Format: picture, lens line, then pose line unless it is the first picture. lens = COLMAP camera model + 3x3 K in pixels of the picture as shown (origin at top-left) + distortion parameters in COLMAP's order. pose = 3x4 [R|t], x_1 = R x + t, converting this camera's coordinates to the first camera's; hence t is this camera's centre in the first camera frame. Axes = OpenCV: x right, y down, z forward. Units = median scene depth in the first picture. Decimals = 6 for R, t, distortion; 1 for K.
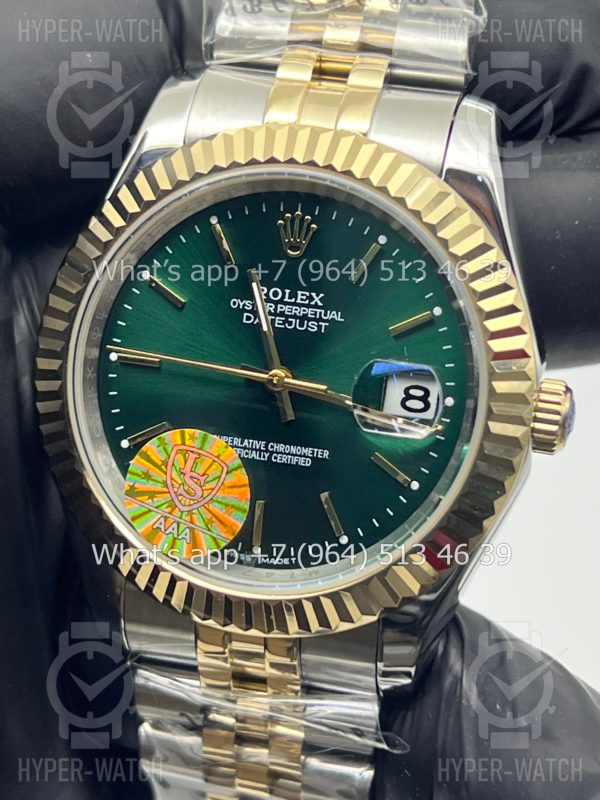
lens RADIAL K [[1911.1, 0, 302.8], [0, 1911.1, 396.9], [0, 0, 1]] dist [0.196441, 0.000000]
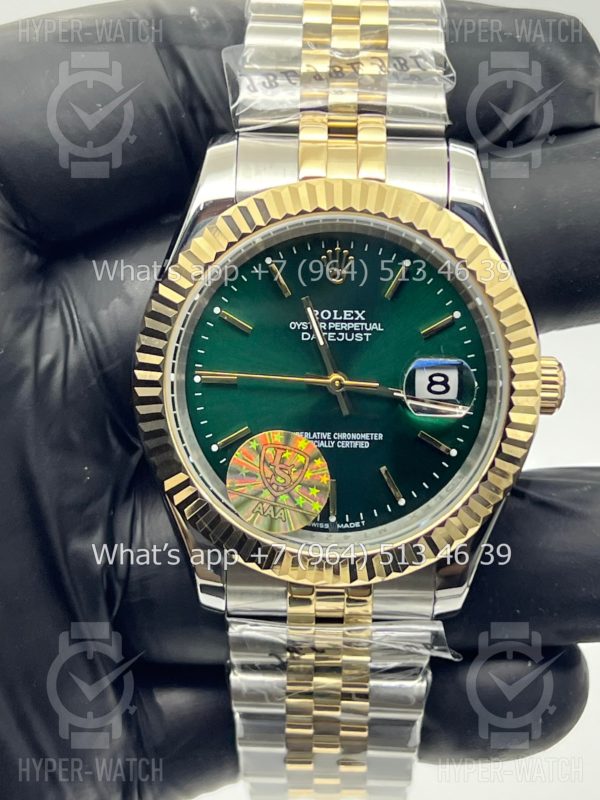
lens RADIAL K [[1911.1, 0, 310.4], [0, 1911.1, 412.9], [0, 0, 1]] dist [0.196441, 0.000000]
pose [[0.973260, -0.122977, 0.194013, -0.274741], [0.113033, 0.991682, 0.061559, -0.068217], [-0.199969, -0.037983, 0.979066, -0.225281]]
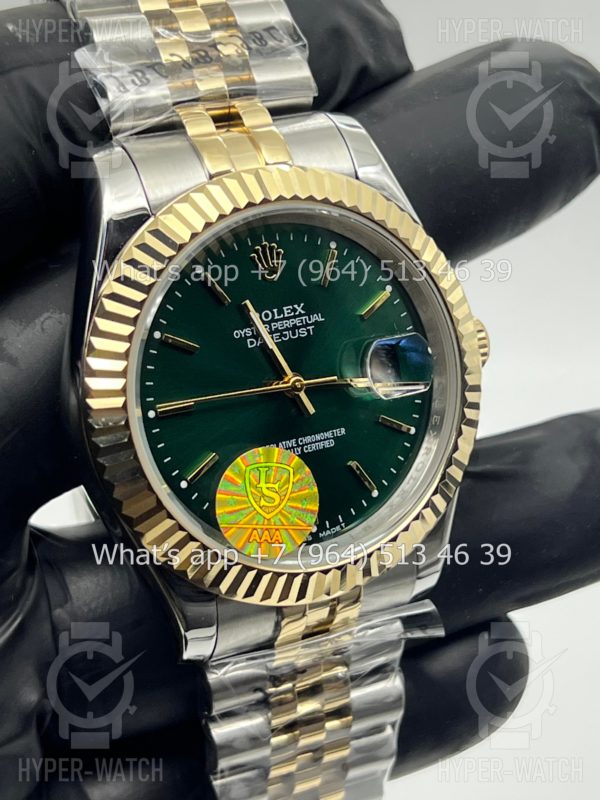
lens RADIAL K [[1911.1, 0, 296.4], [0, 1911.1, 405.9], [0, 0, 1]] dist [0.196441, 0.000000]
pose [[0.759632, -0.324563, 0.563577, -0.671252], [0.290395, 0.944659, 0.152611, -0.173823], [-0.581920, 0.047732, 0.811844, 0.051619]]
